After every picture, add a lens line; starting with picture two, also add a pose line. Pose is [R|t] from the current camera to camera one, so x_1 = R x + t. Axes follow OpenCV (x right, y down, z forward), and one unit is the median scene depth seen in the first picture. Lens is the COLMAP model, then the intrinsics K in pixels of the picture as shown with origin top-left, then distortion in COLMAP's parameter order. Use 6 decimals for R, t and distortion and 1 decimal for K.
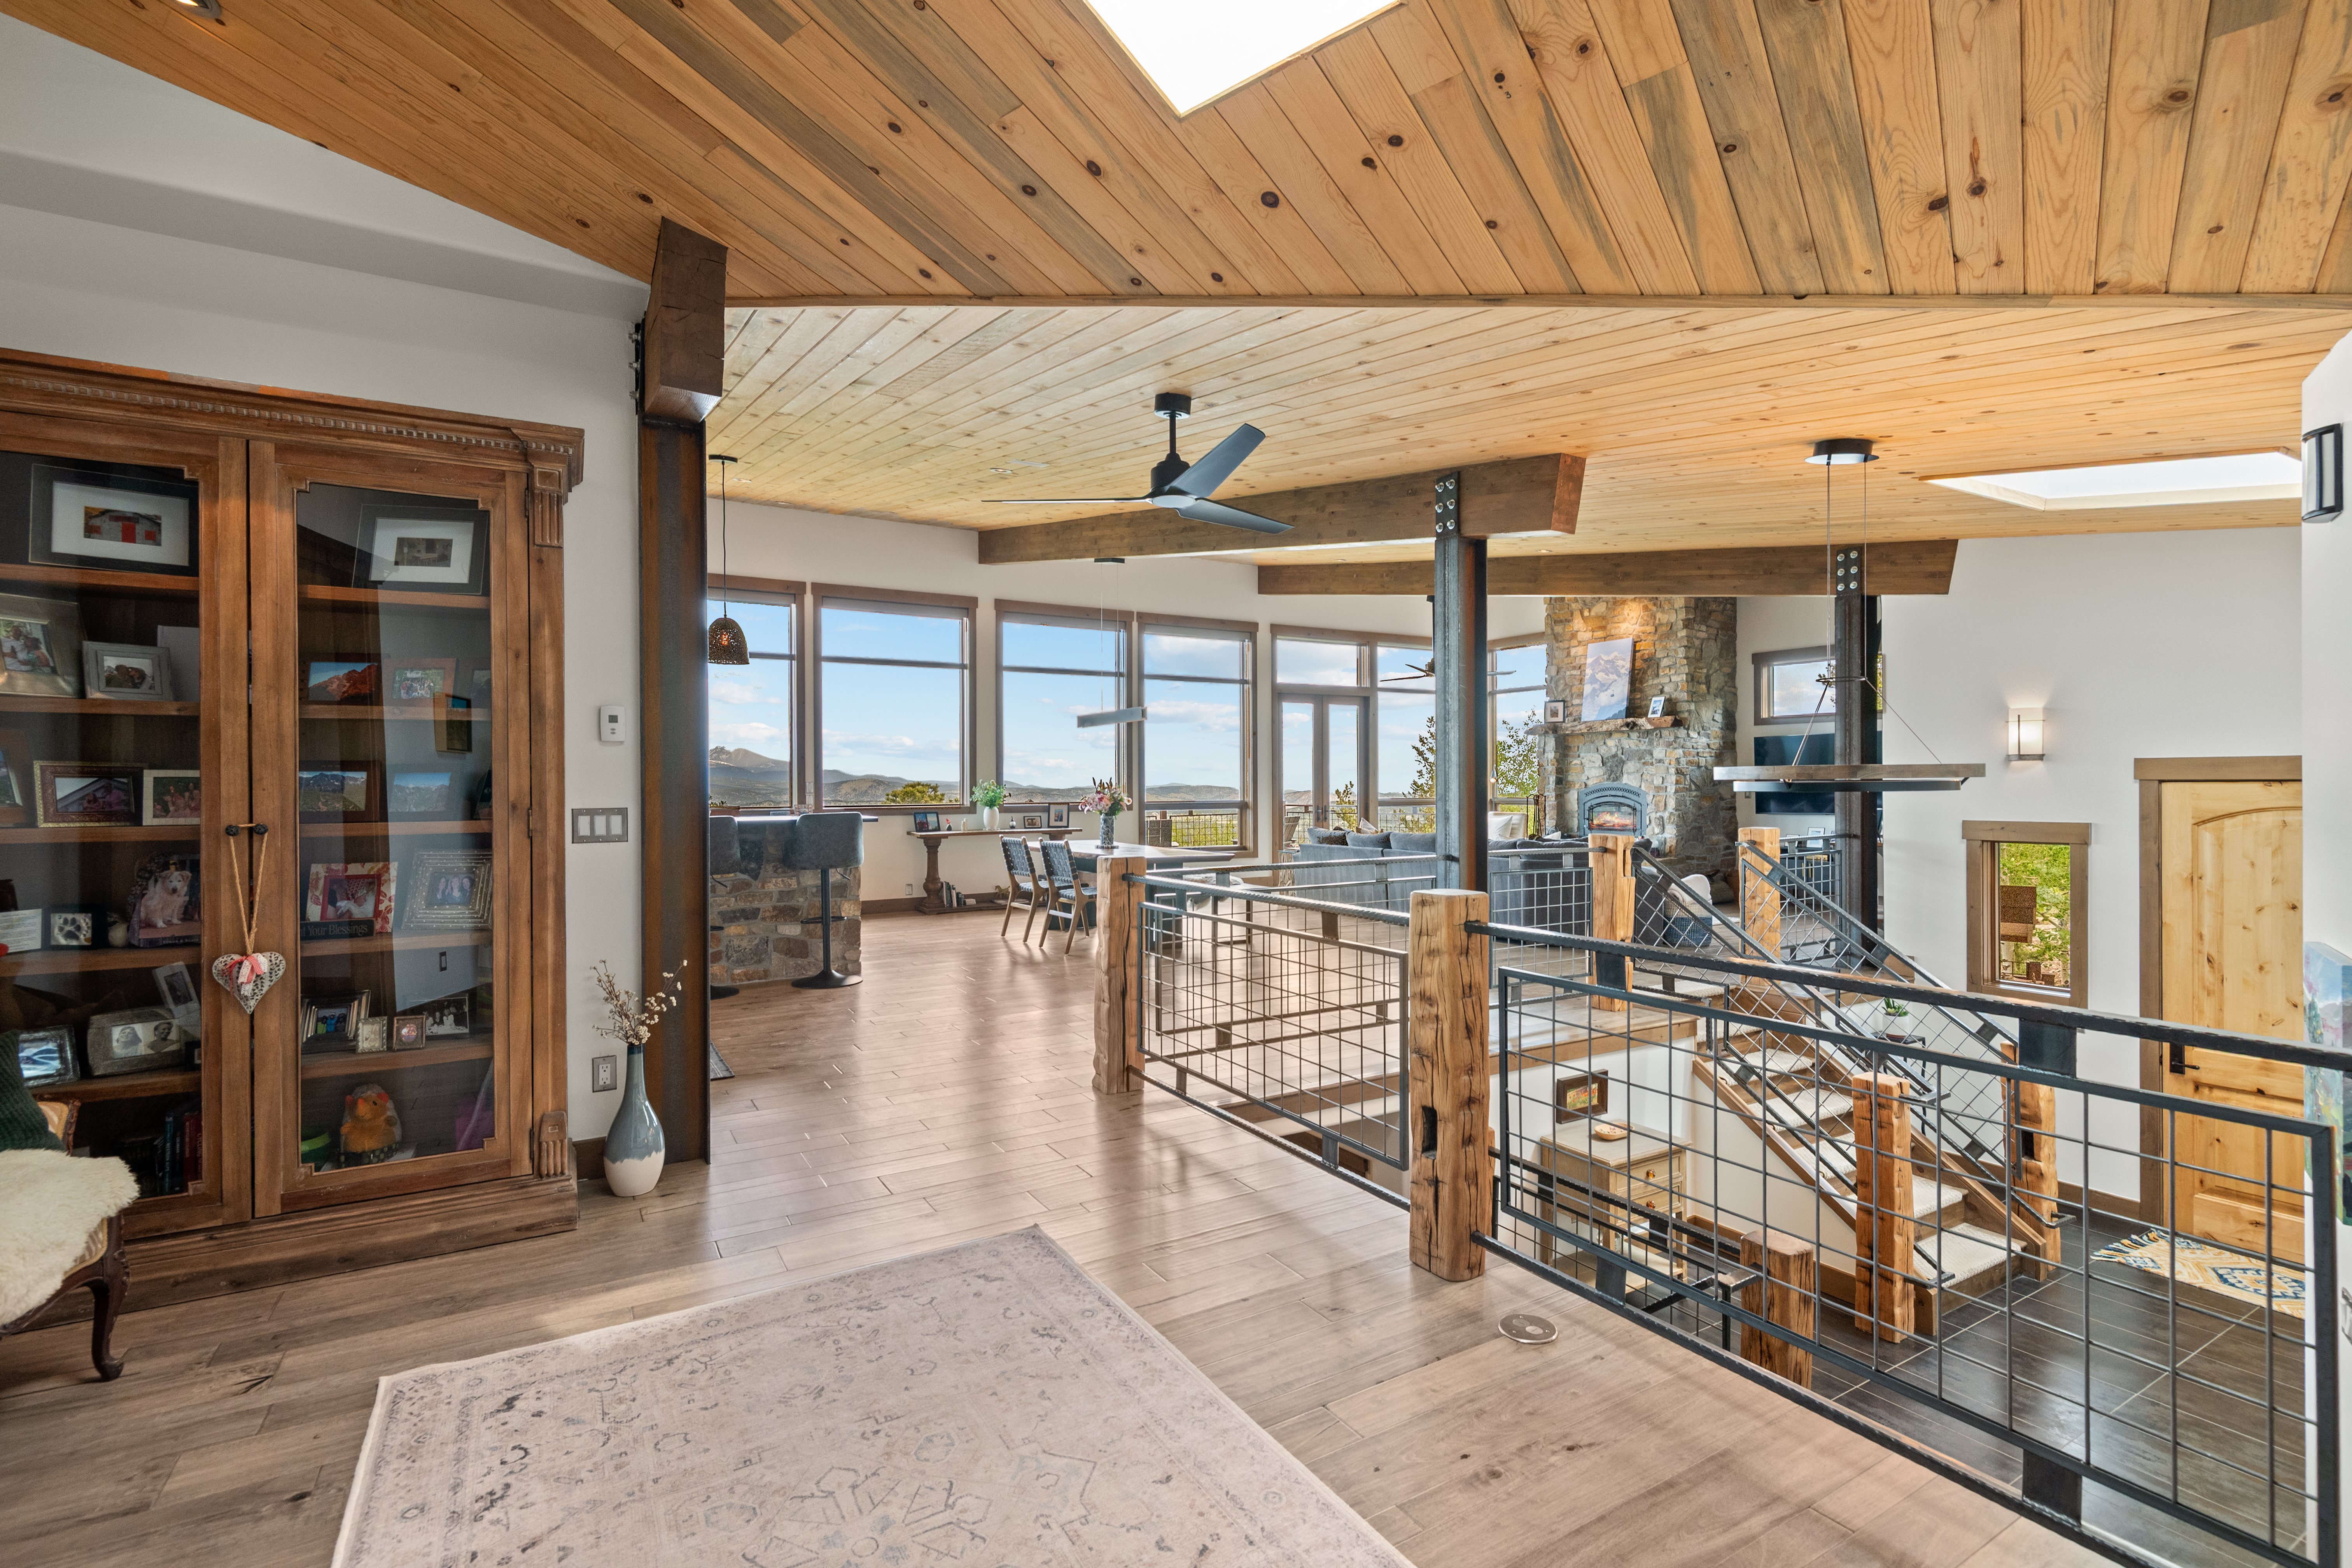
lens RADIAL K [[1064.3, 0, 1176.0], [0, 1064.3, 784.0], [0, 0, 1]] dist [0.001395, -0.010301]
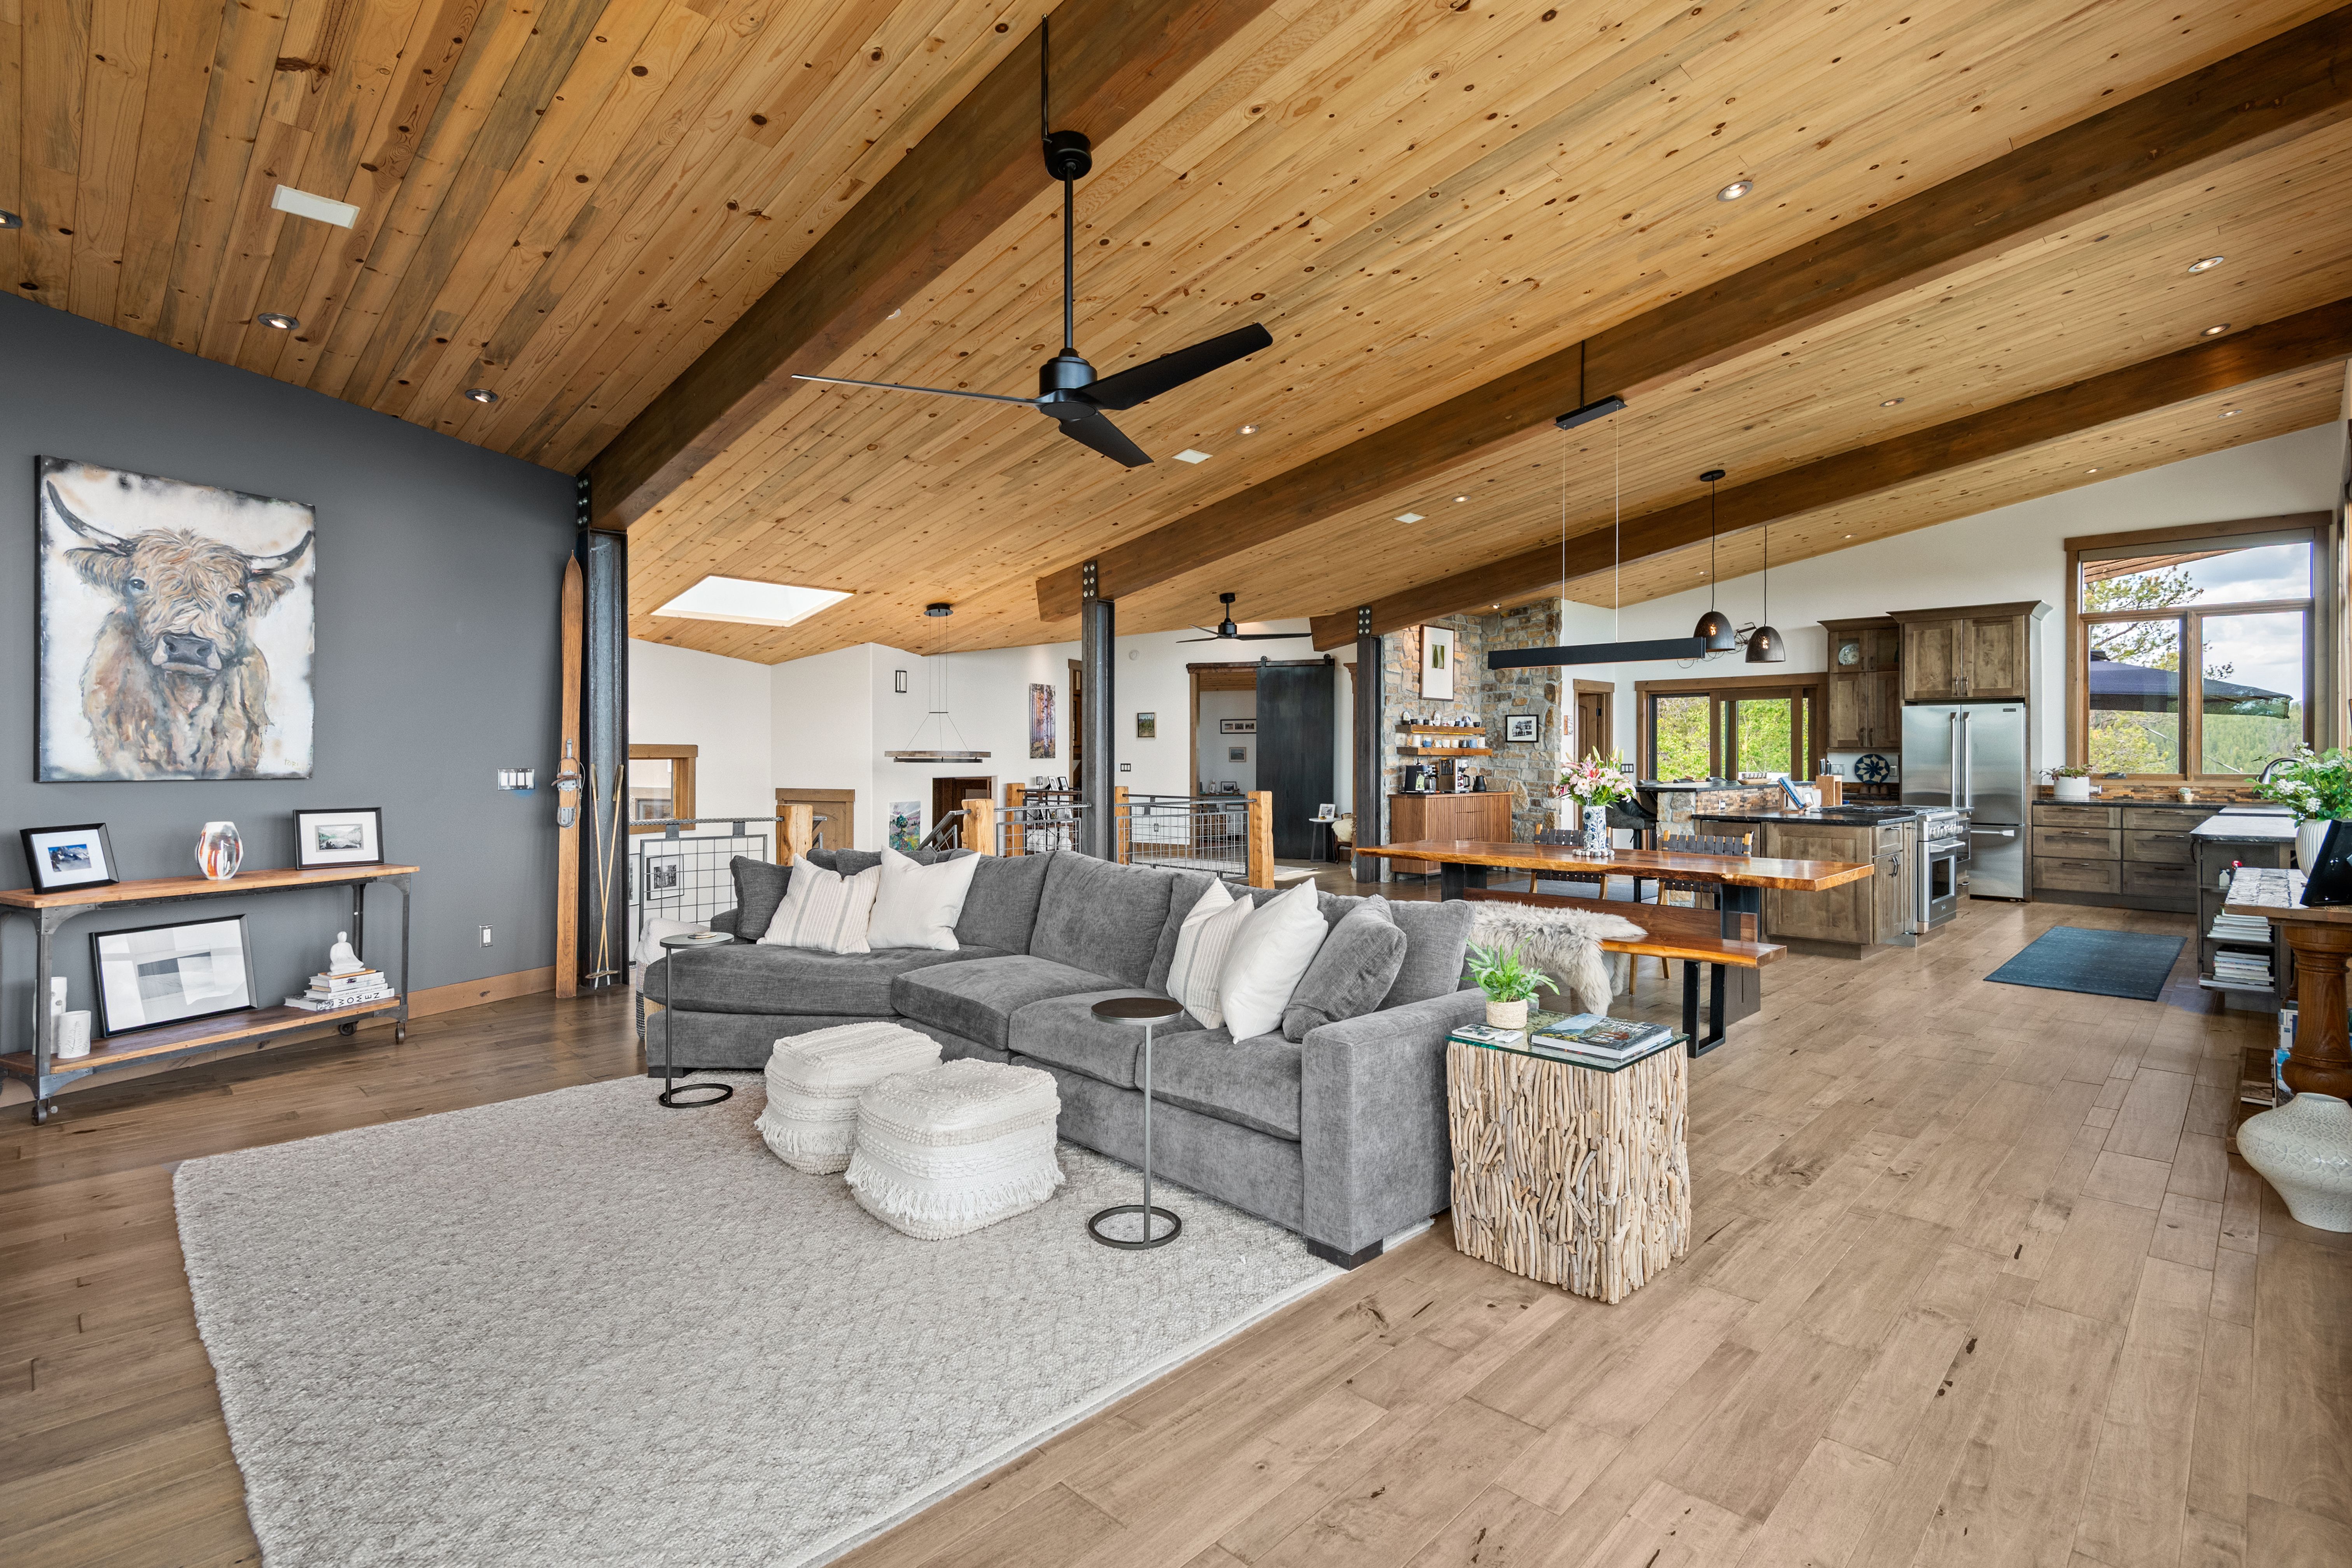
lens RADIAL K [[1116.1, 0, 1171.6], [0, 1116.1, 757.6], [0, 0, 1]] dist [0.008297, -0.000801]
pose [[-0.965726, 0.003926, -0.259533, 0.269551], [0.004045, 0.999992, 0.000077, -0.000993], [0.259531, -0.000975, -0.965734, 1.191144]]
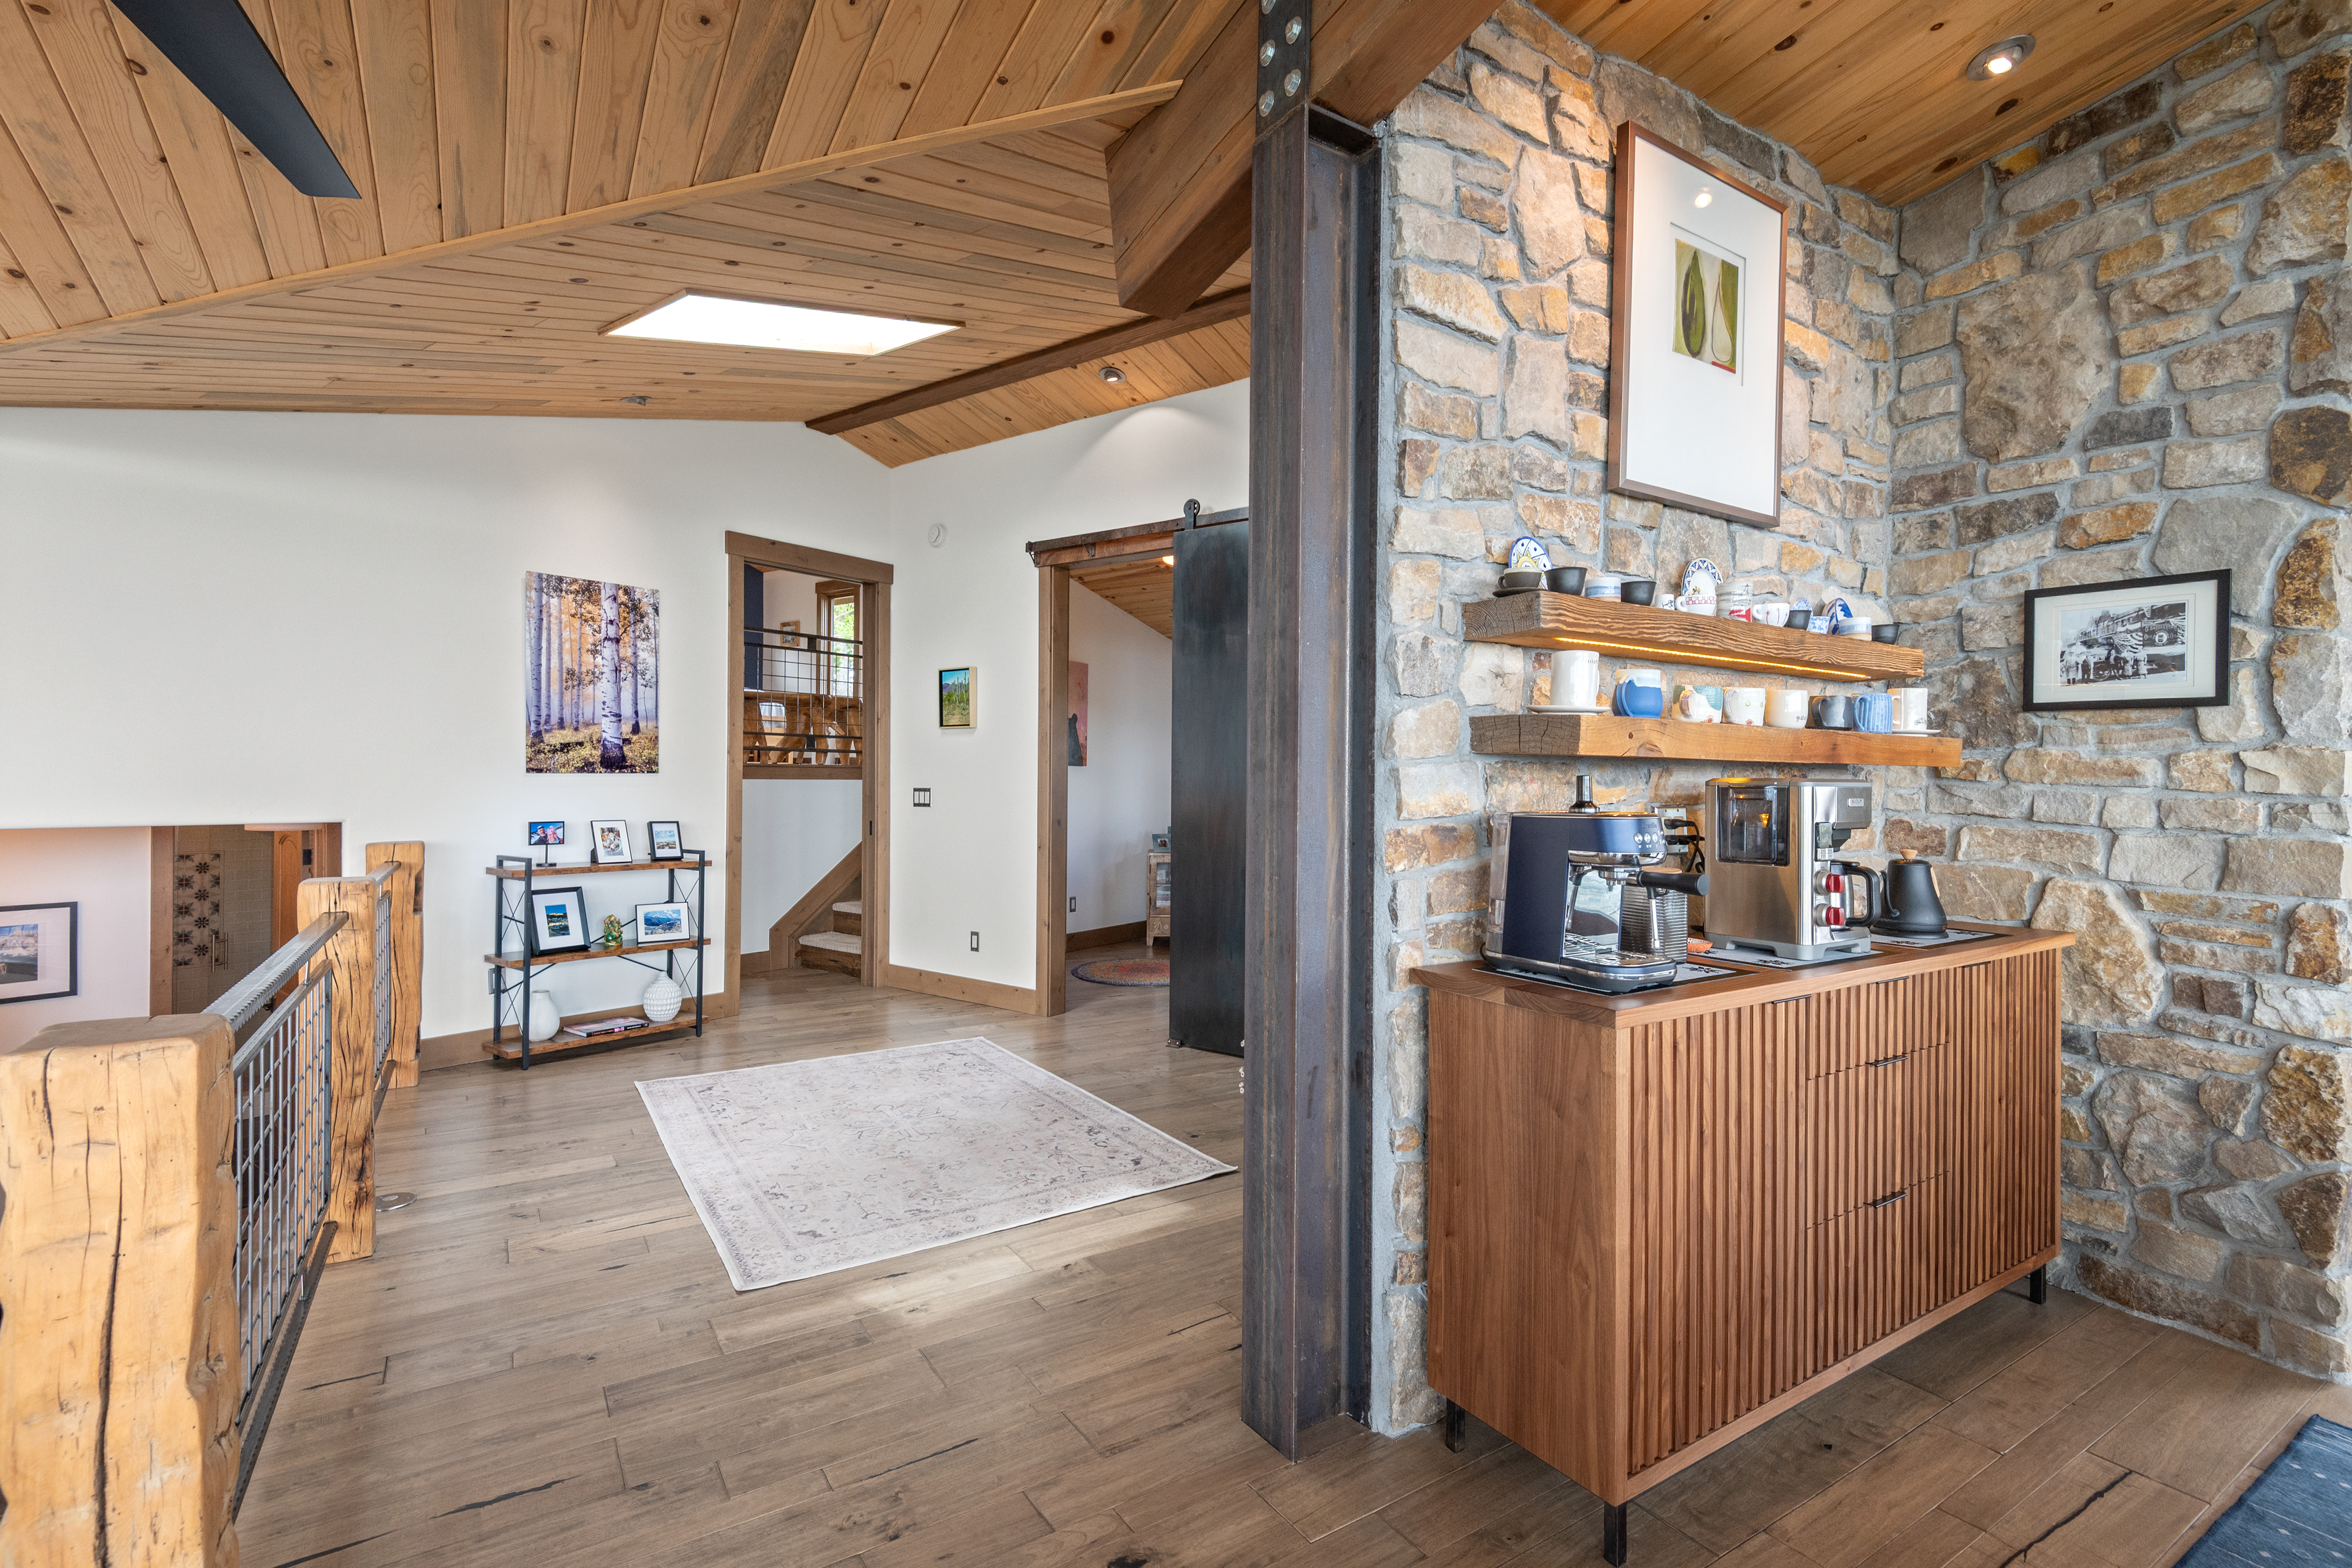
lens RADIAL K [[1081.6, 0, 1174.9], [0, 1081.6, 778.3], [0, 0, 1]] dist [0.003775, 0.000278]
pose [[-0.999122, -0.003279, -0.041772, -0.113716], [-0.003277, 0.999995, -0.000129, 0.001108], [0.041772, 0.000008, -0.999127, 0.485137]]
